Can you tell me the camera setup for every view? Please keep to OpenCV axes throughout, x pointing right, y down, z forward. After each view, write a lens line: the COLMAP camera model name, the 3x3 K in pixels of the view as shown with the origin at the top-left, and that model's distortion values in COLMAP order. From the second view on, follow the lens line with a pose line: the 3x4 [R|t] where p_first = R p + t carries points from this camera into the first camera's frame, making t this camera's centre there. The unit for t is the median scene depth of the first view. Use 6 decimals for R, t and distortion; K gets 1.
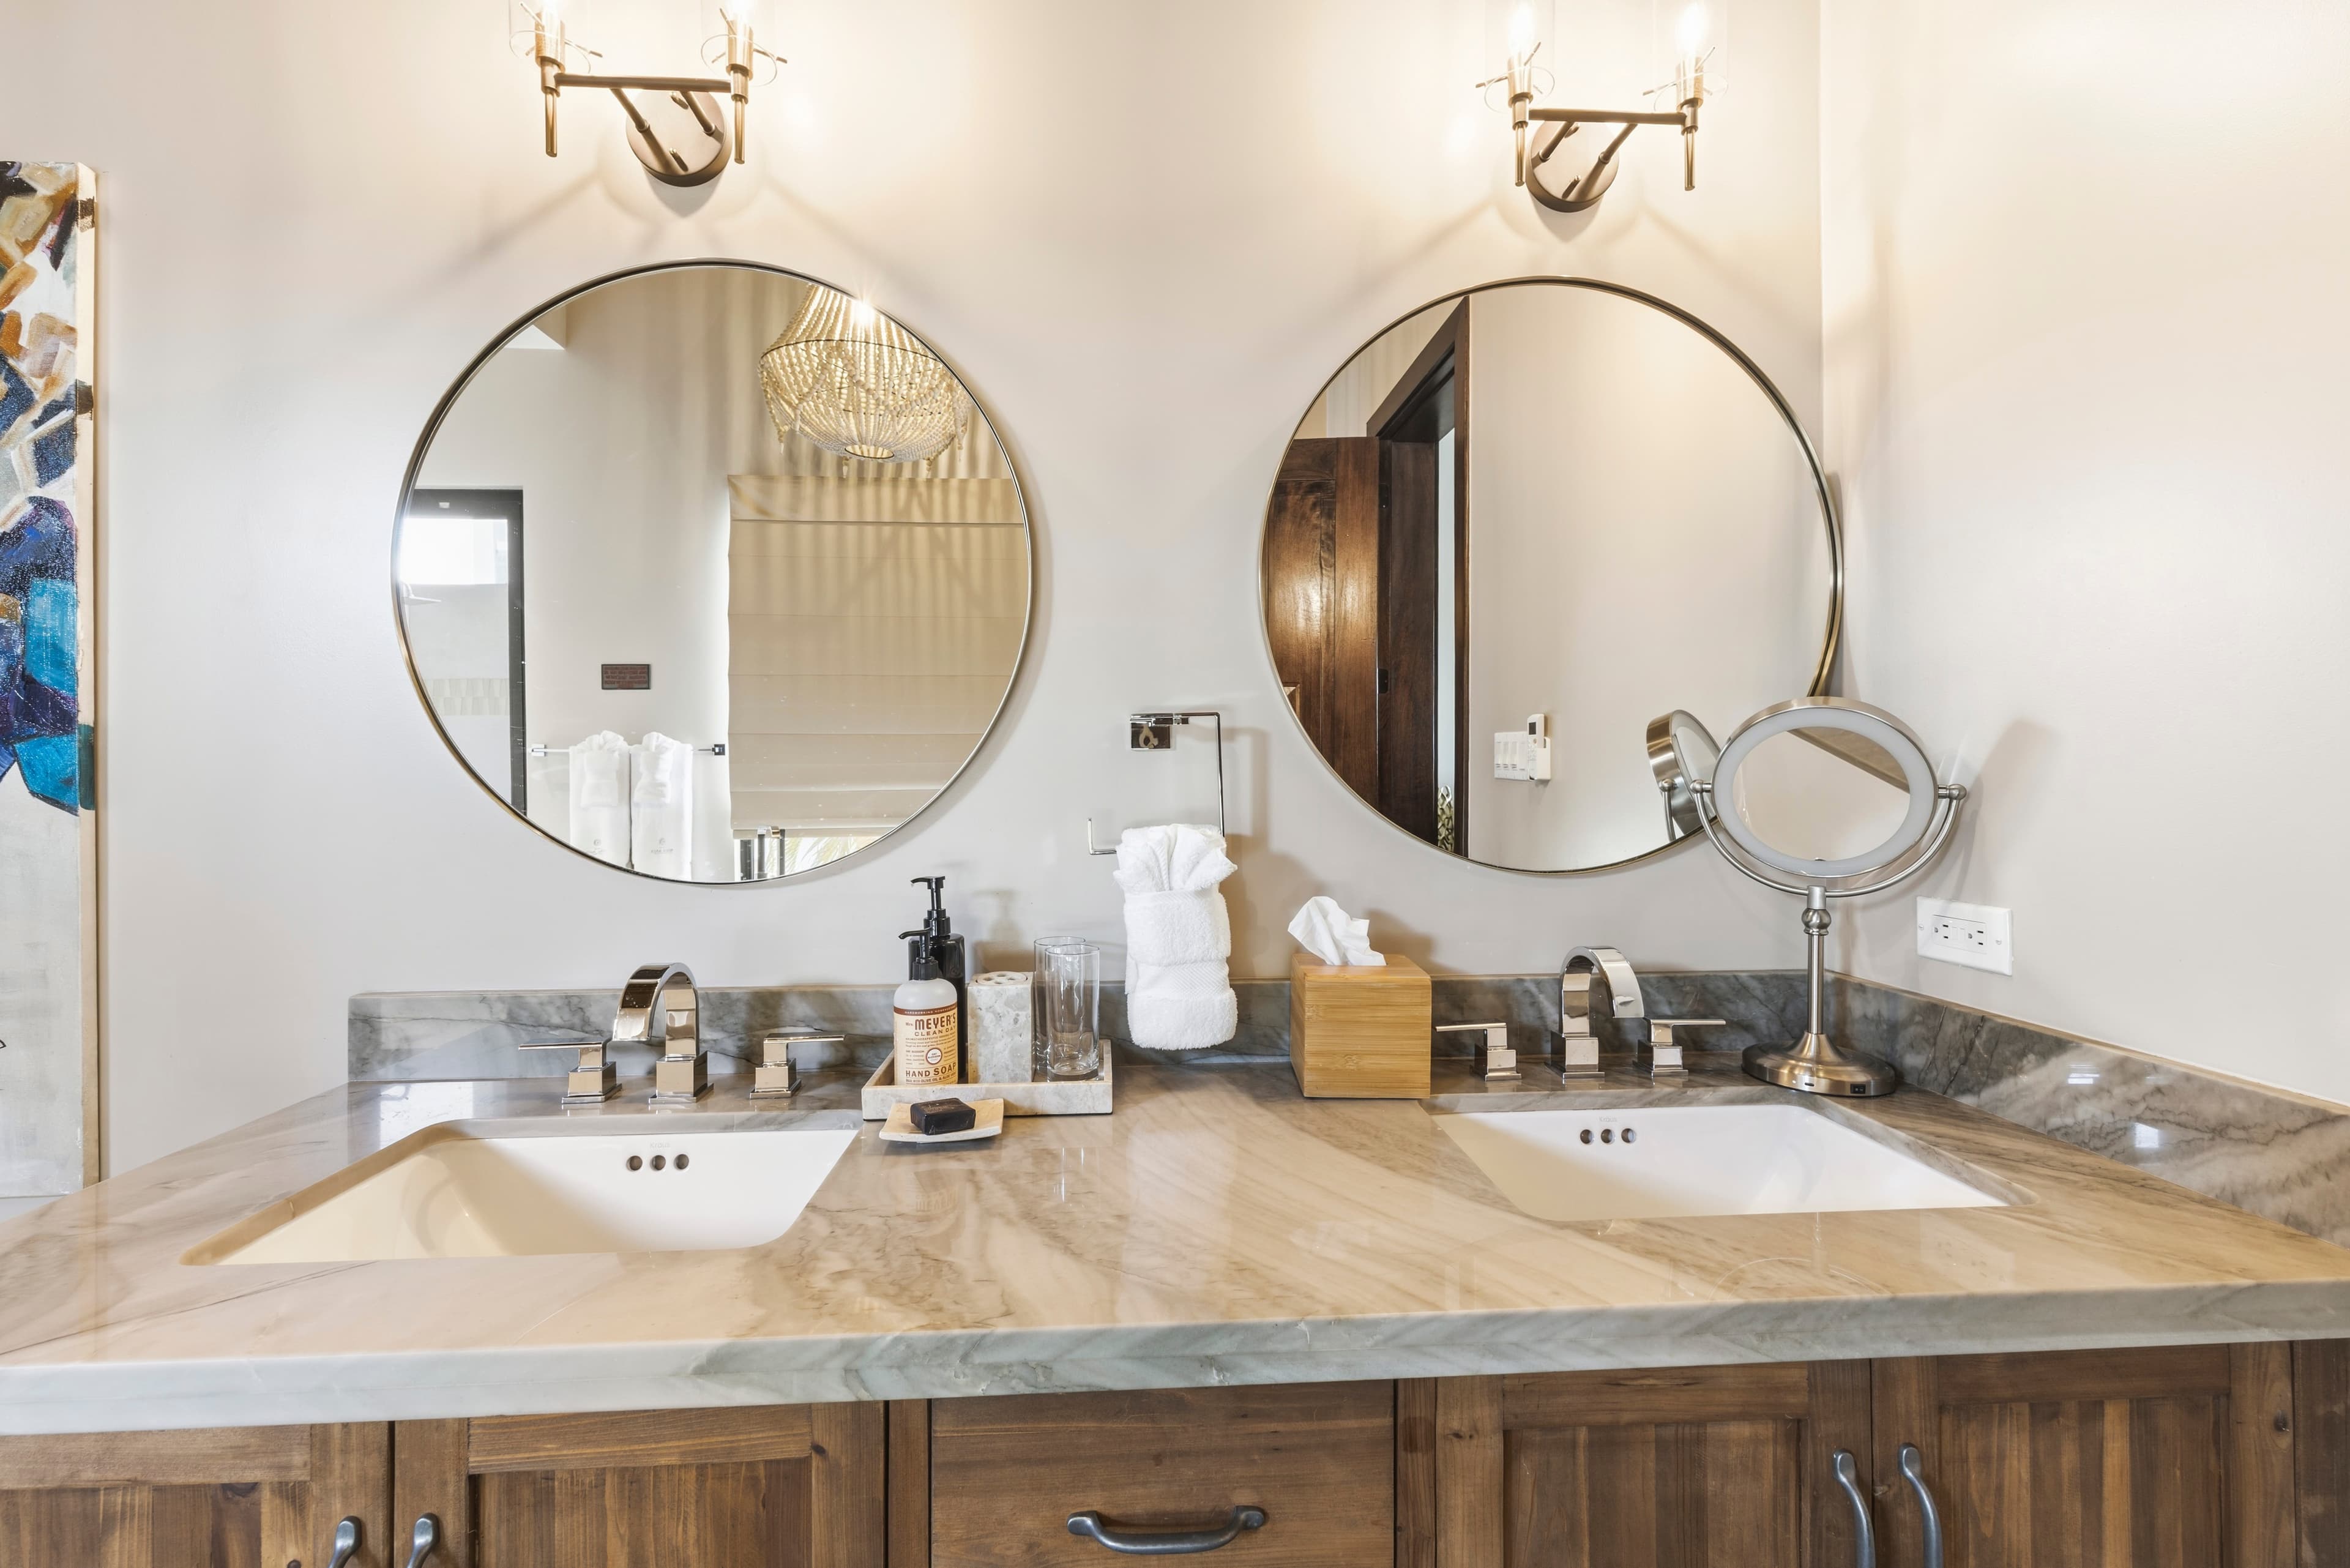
lens RADIAL K [[958.0, 0, 1178.7], [0, 958.0, 773.9], [0, 0, 1]] dist [0.001460, -0.001067]
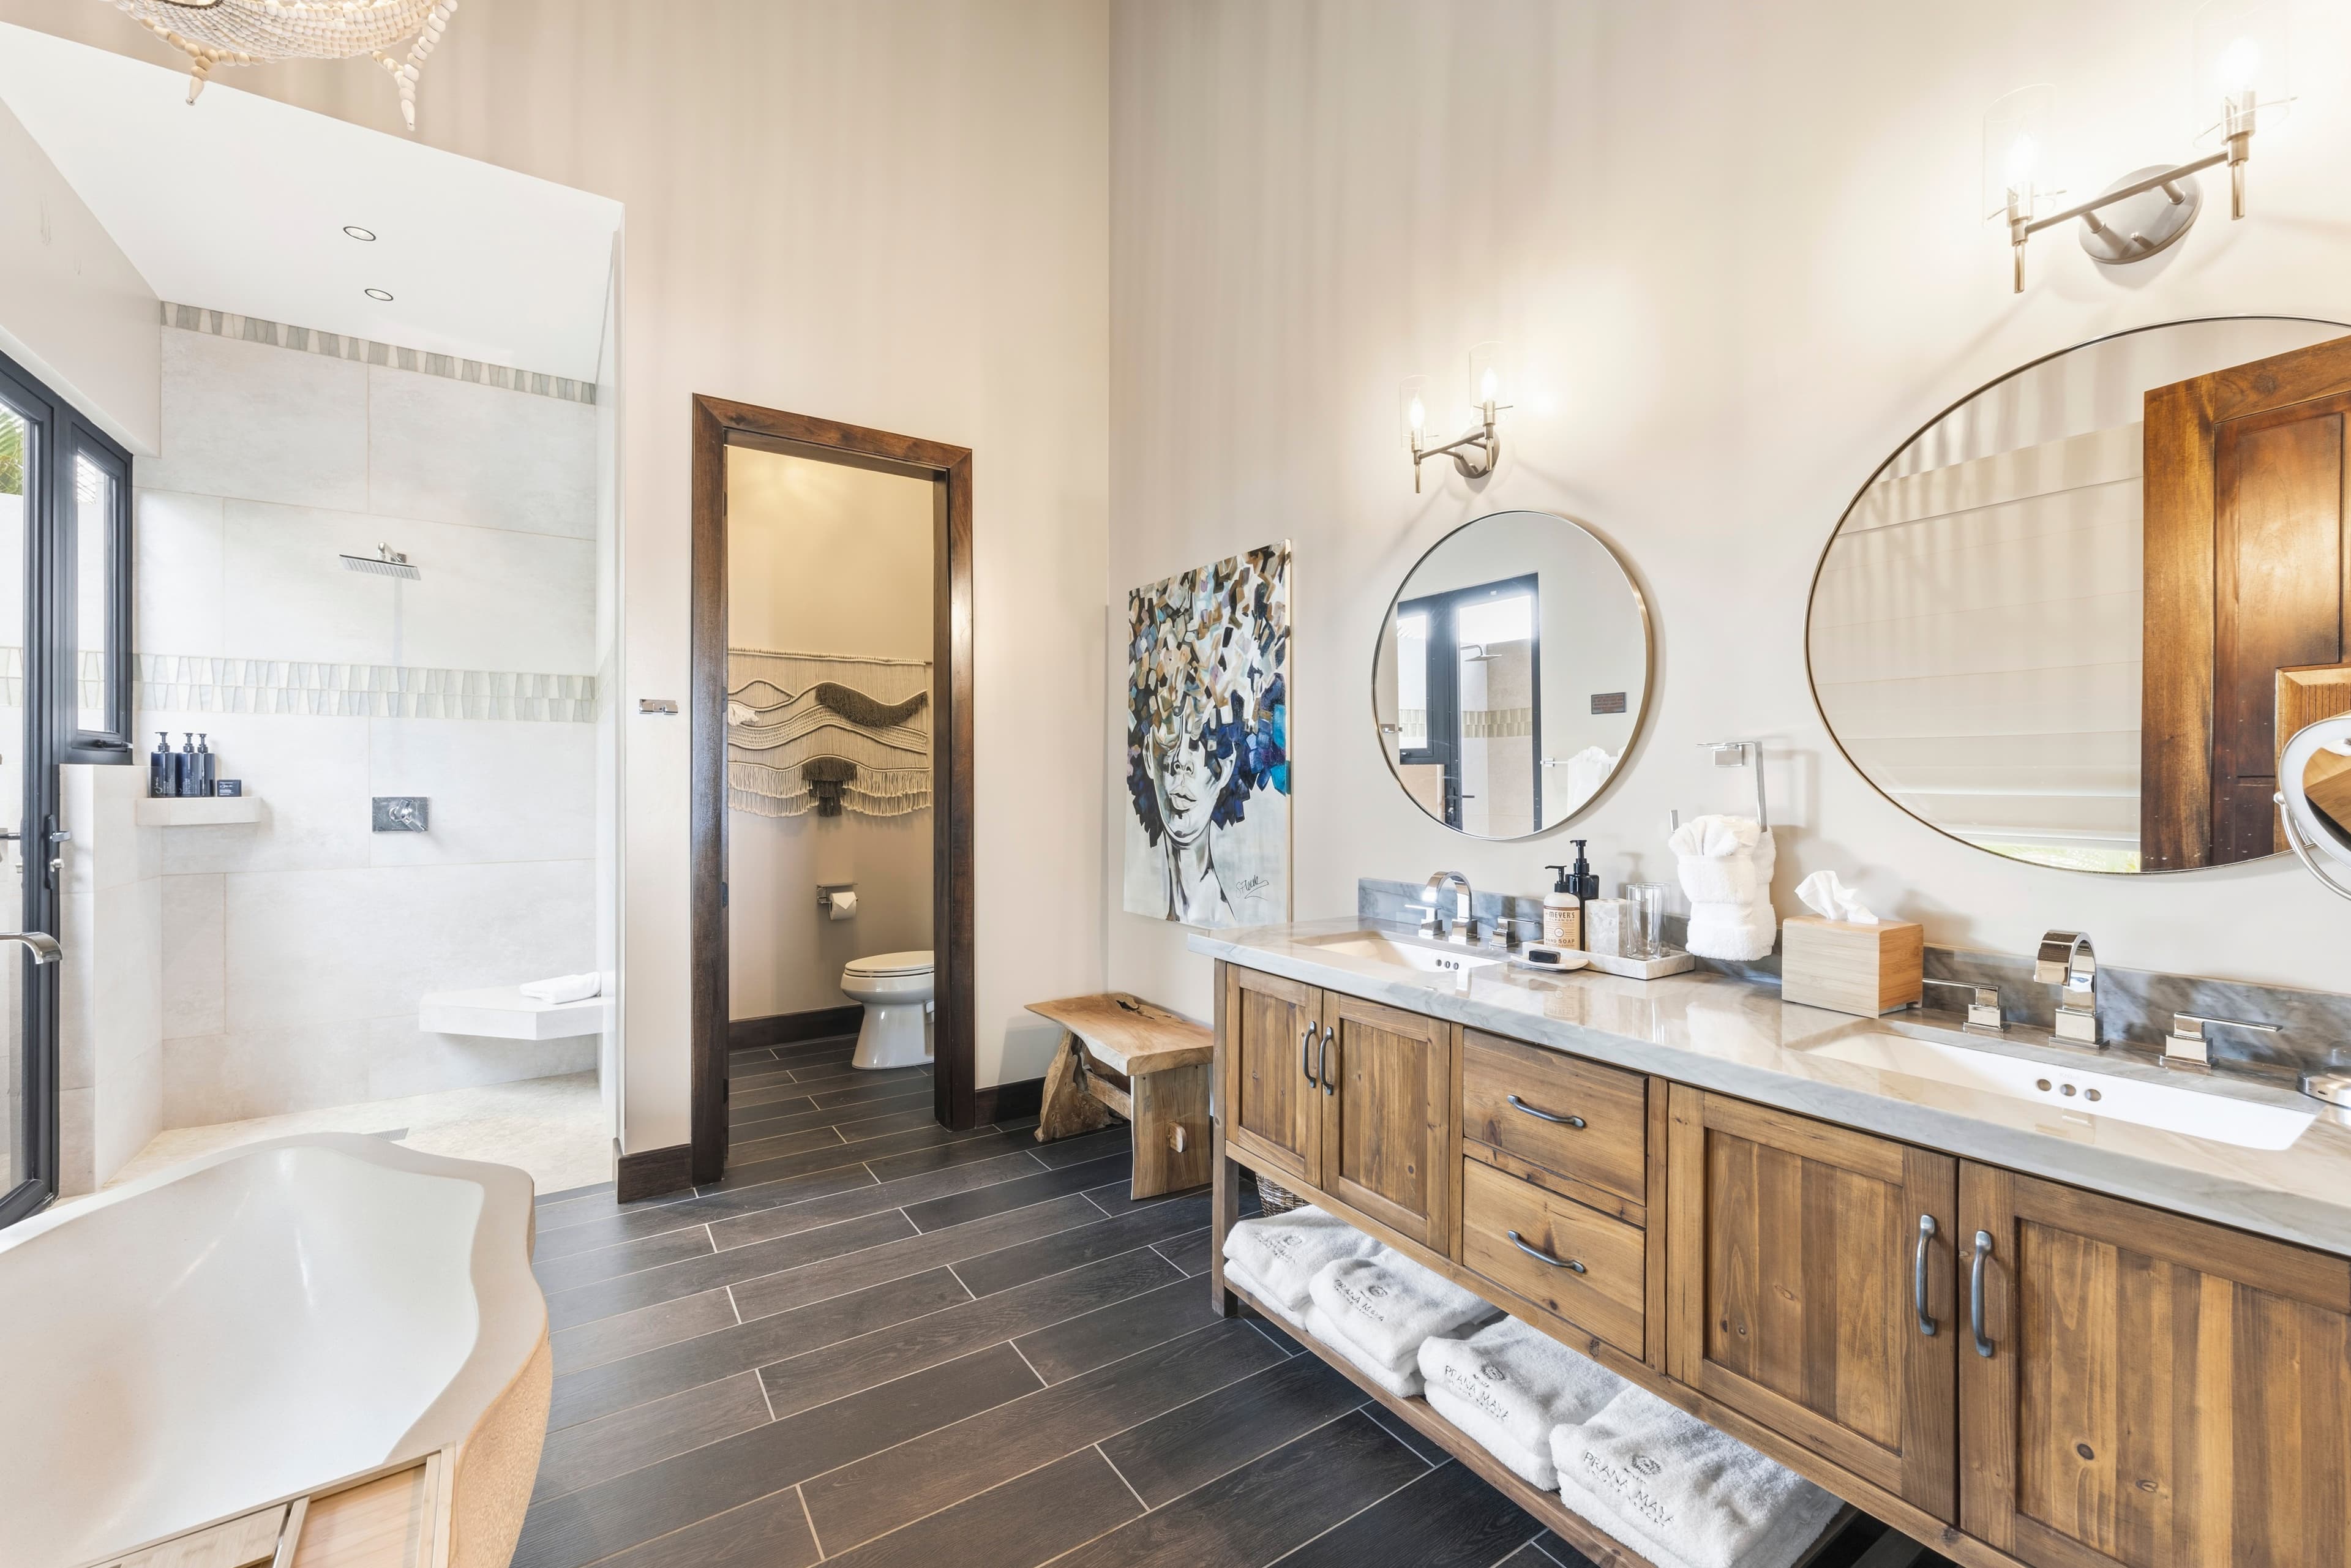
lens RADIAL K [[958.4, 0, 1179.2], [0, 958.4, 780.9], [0, 0, 1]] dist [0.001460, -0.001067]
pose [[0.510950, 0.003492, -0.859603, 0.904294], [-0.001162, 0.999994, 0.003372, -0.006436], [0.859609, -0.000724, 0.510951, -0.549786]]
